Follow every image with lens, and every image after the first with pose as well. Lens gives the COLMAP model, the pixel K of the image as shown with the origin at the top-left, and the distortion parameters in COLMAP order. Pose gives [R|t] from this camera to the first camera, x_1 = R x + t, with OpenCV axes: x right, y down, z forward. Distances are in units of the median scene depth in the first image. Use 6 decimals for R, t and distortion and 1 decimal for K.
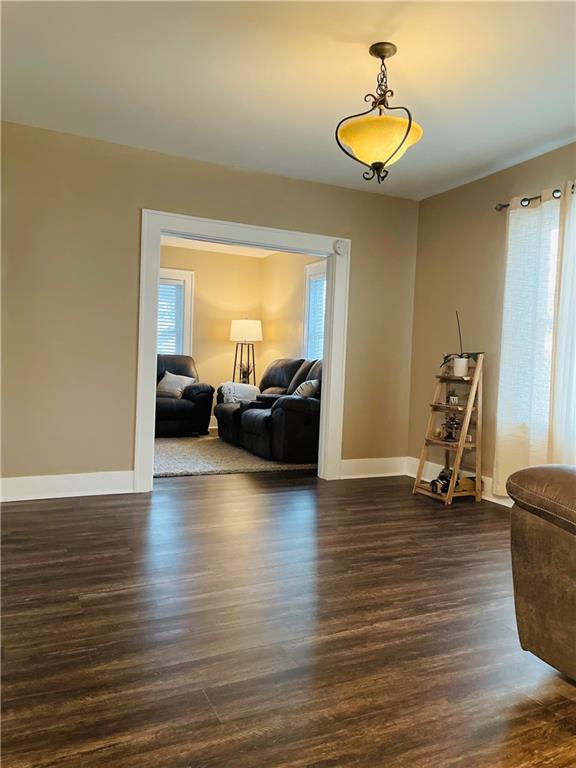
lens RADIAL K [[577.1, 0, 287.8], [0, 577.1, 385.2], [0, 0, 1]] dist [0.074495, -0.094695]
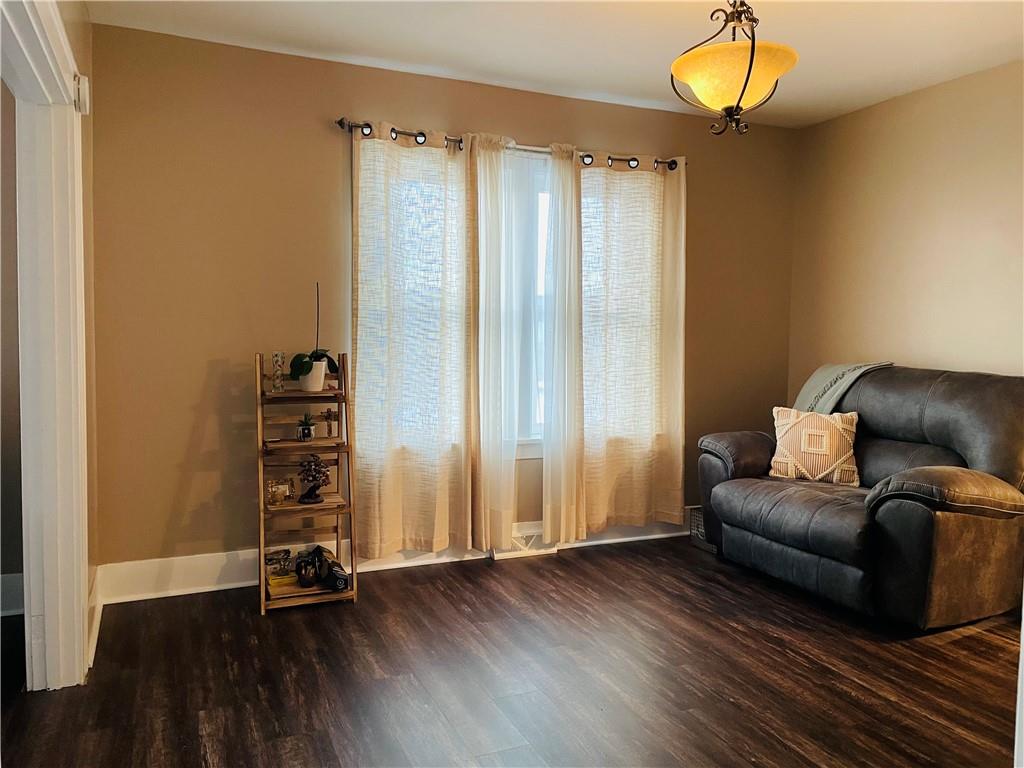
lens RADIAL K [[769.5, 0, 512.3], [0, 769.5, 385.3], [0, 0, 1]] dist [0.074495, -0.094695]
pose [[0.029488, -0.102508, 0.994295, -0.769650], [0.028432, 0.994411, 0.101676, -0.151750], [-0.999161, 0.025272, 0.032237, 1.190682]]
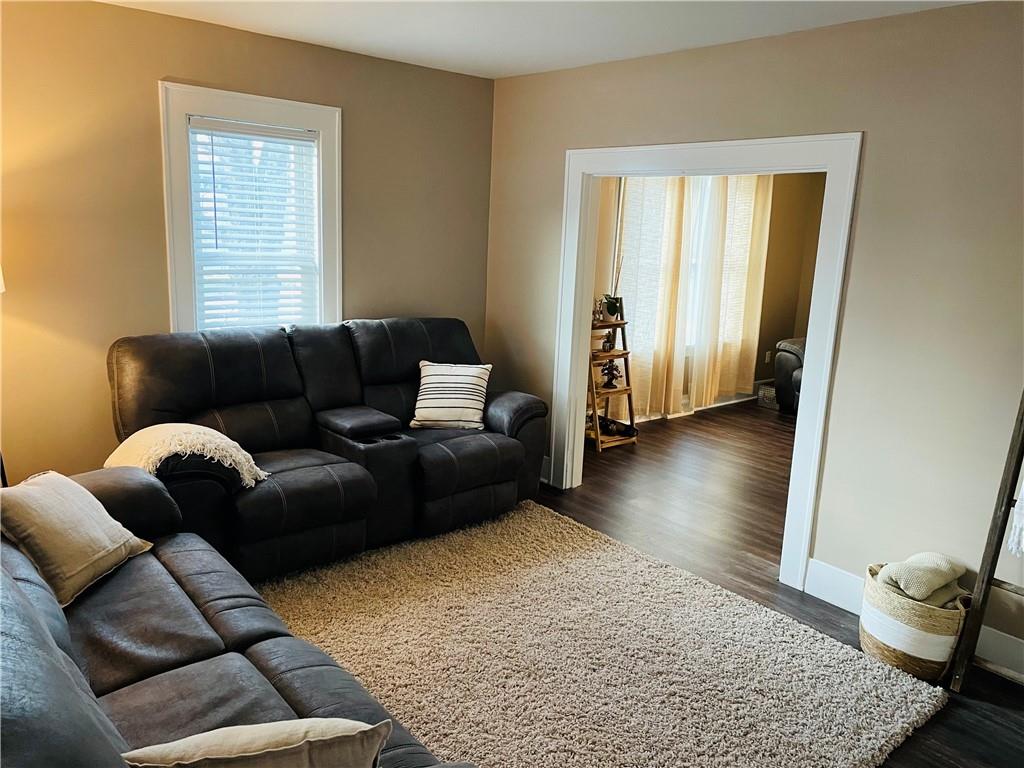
lens RADIAL K [[769.5, 0, 515.2], [0, 769.5, 375.7], [0, 0, 1]] dist [0.074495, -0.094695]
pose [[-0.254244, -0.236725, 0.937721, -1.441409], [-0.010929, 0.970223, 0.241967, -0.379689], [-0.967078, 0.051270, -0.249260, 2.318048]]
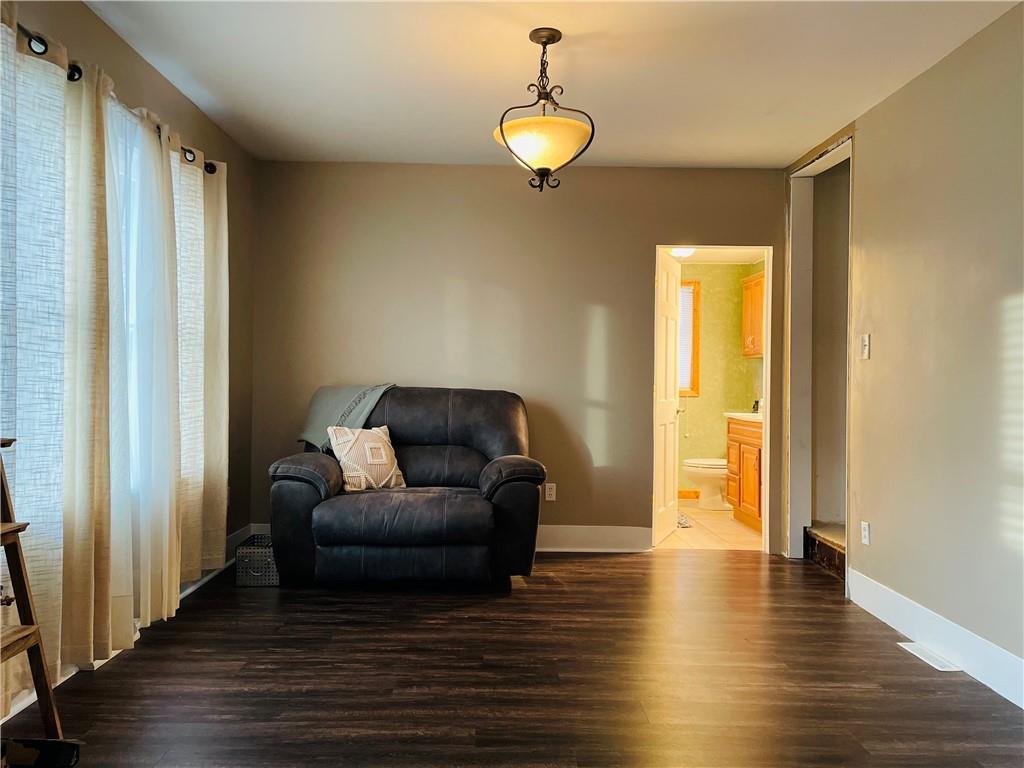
lens RADIAL K [[769.5, 0, 504.4], [0, 769.5, 382.3], [0, 0, 1]] dist [0.074495, -0.094695]
pose [[-0.909320, -0.049939, 0.413090, -0.259194], [-0.030612, 0.998110, 0.053277, -0.128445], [-0.414970, 0.035800, -0.909131, 1.973465]]
